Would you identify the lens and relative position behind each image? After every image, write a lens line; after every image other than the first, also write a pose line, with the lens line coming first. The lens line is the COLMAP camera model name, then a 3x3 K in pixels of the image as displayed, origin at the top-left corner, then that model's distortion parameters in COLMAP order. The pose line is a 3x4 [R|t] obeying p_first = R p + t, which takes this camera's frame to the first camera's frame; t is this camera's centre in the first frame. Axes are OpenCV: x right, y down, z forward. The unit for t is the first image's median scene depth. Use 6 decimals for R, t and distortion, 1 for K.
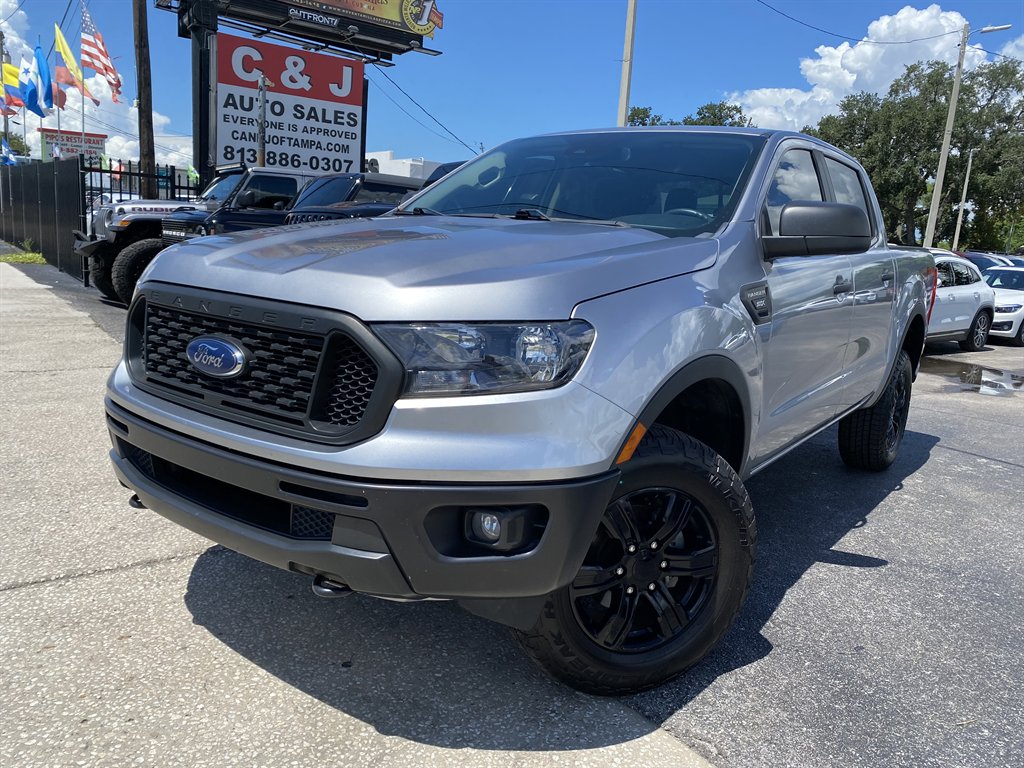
lens RADIAL K [[772.3, 0, 512.0], [0, 772.3, 384.0], [0, 0, 1]] dist [0.014686, -0.006405]
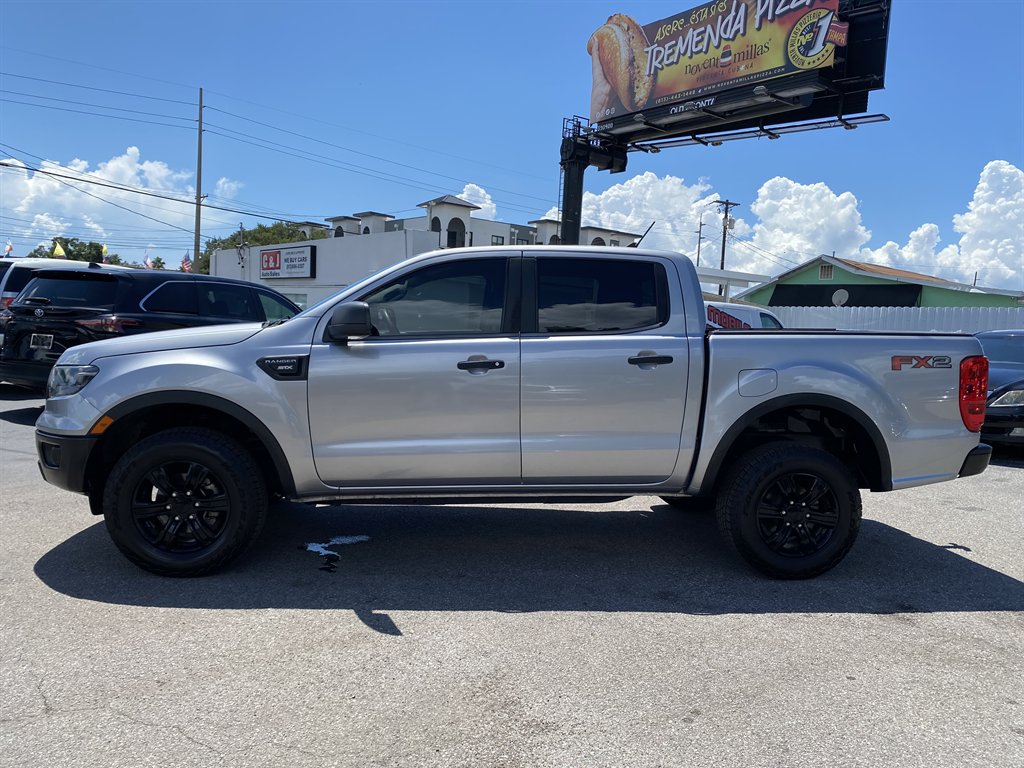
lens RADIAL K [[779.1, 0, 510.8], [0, 779.1, 375.0], [0, 0, 1]] dist [0.010063, -0.001436]
pose [[0.685104, 0.002840, -0.728440, 2.394757], [-0.117966, 0.987225, -0.107099, 0.038245], [0.718830, 0.159305, 0.676687, 0.347521]]
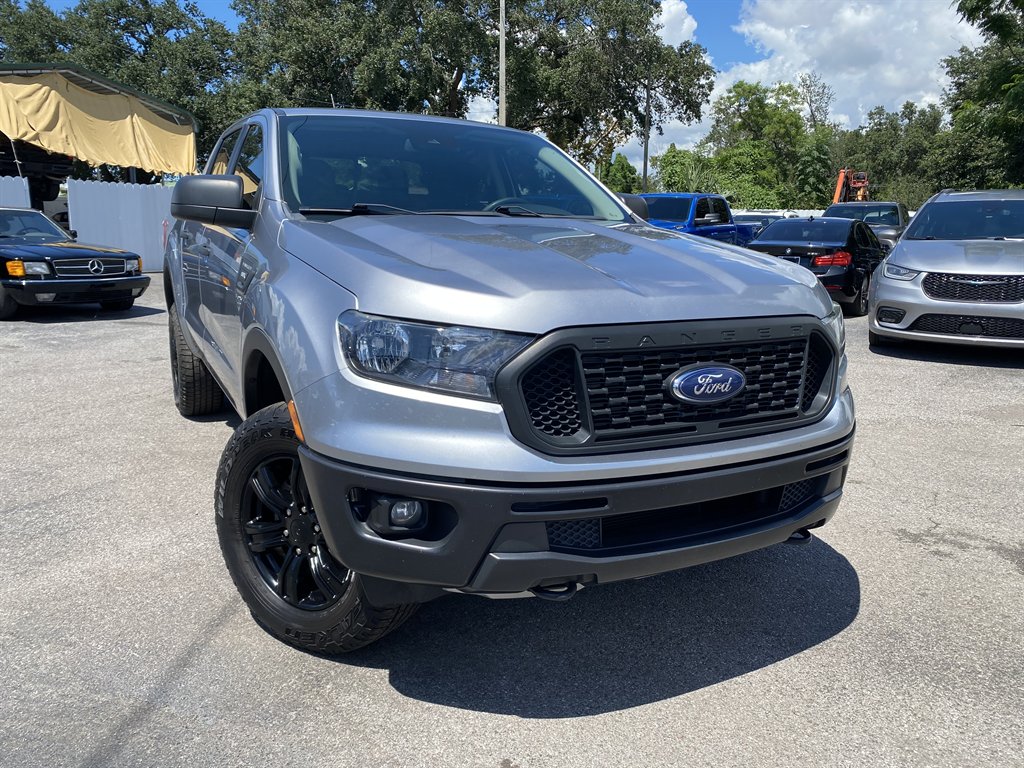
lens RADIAL K [[779.1, 0, 510.8], [0, 779.1, 375.0], [0, 0, 1]] dist [0.010063, -0.001436]
pose [[0.460038, -0.226670, 0.858479, -1.418101], [0.170521, 0.971422, 0.165113, -0.267601], [-0.871371, 0.070431, 0.485543, 0.756769]]
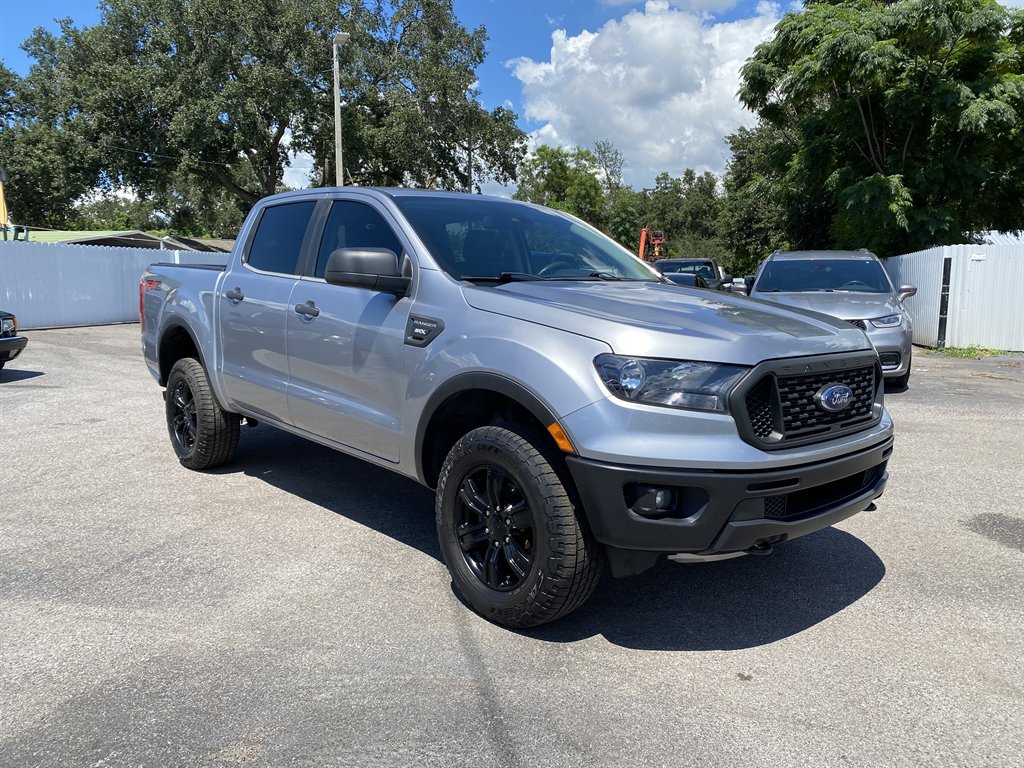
lens RADIAL K [[772.3, 0, 512.0], [0, 772.3, 384.0], [0, 0, 1]] dist [0.014686, -0.006405]
pose [[0.234137, -0.192905, 0.952873, -1.964736], [0.174150, 0.972586, 0.154104, -0.402158], [-0.956479, 0.129861, 0.261313, 1.240726]]
